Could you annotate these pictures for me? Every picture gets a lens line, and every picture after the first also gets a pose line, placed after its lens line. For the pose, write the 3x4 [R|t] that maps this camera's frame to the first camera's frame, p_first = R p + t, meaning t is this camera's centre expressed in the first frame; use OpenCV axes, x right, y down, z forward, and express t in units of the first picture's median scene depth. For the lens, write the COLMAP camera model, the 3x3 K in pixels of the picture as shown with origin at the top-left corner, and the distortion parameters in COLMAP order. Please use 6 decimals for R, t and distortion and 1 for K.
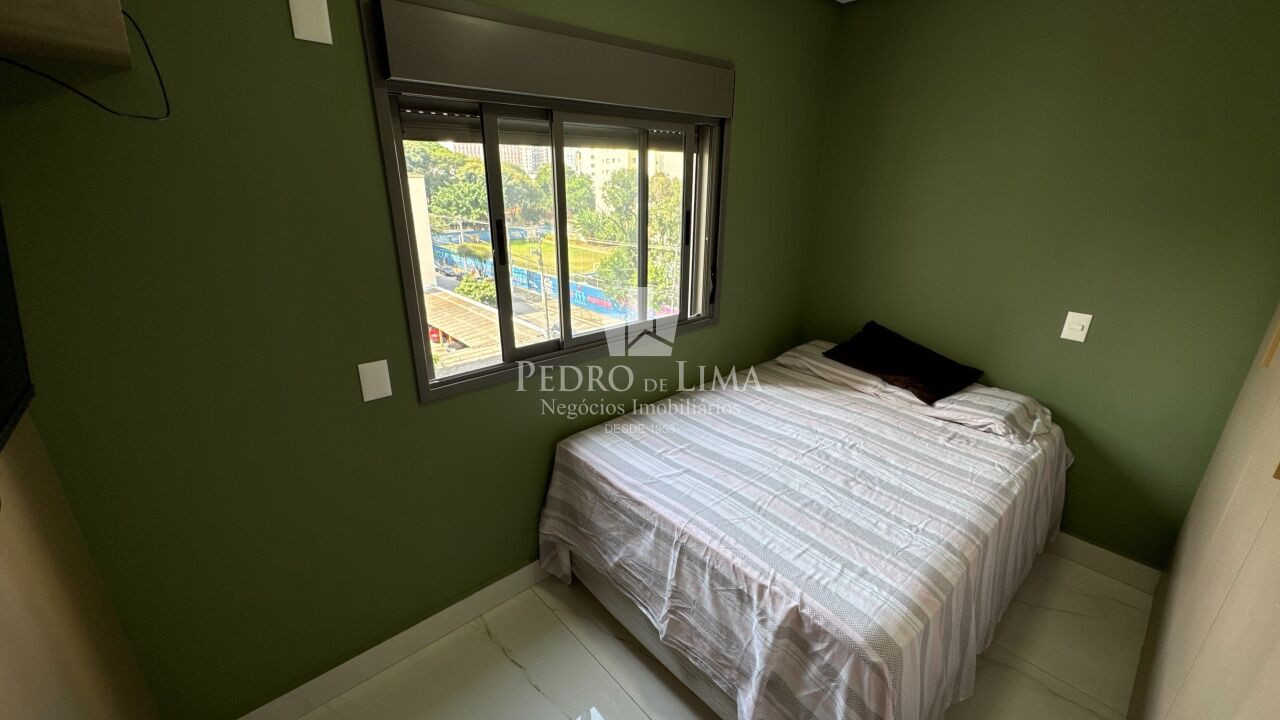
lens RADIAL K [[513.1, 0, 639.4], [0, 513.1, 360.8], [0, 0, 1]] dist [-0.002574, -0.000333]
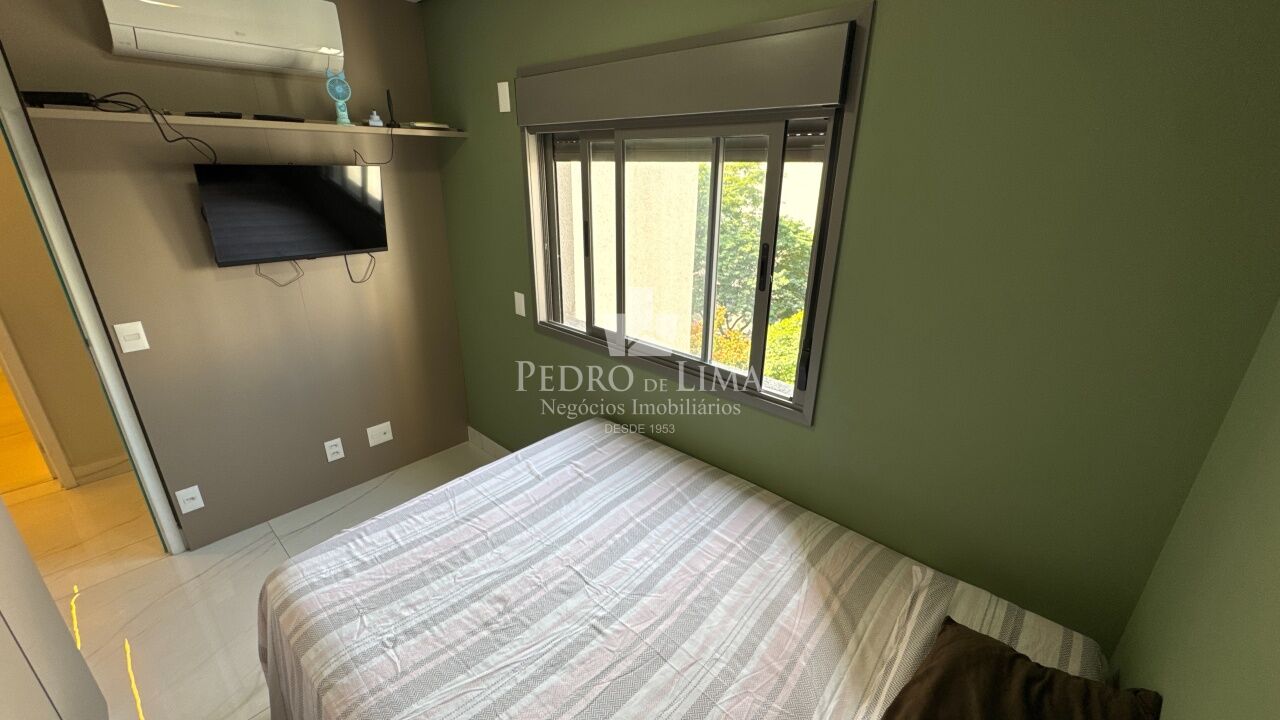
lens RADIAL K [[513.1, 0, 638.7], [0, 513.1, 360.5], [0, 0, 1]] dist [-0.002574, -0.000333]
pose [[0.095960, 0.347515, -0.932751, 1.024129], [-0.350373, 0.888897, 0.295130, -0.379662], [0.931682, 0.298490, 0.207058, 0.939487]]
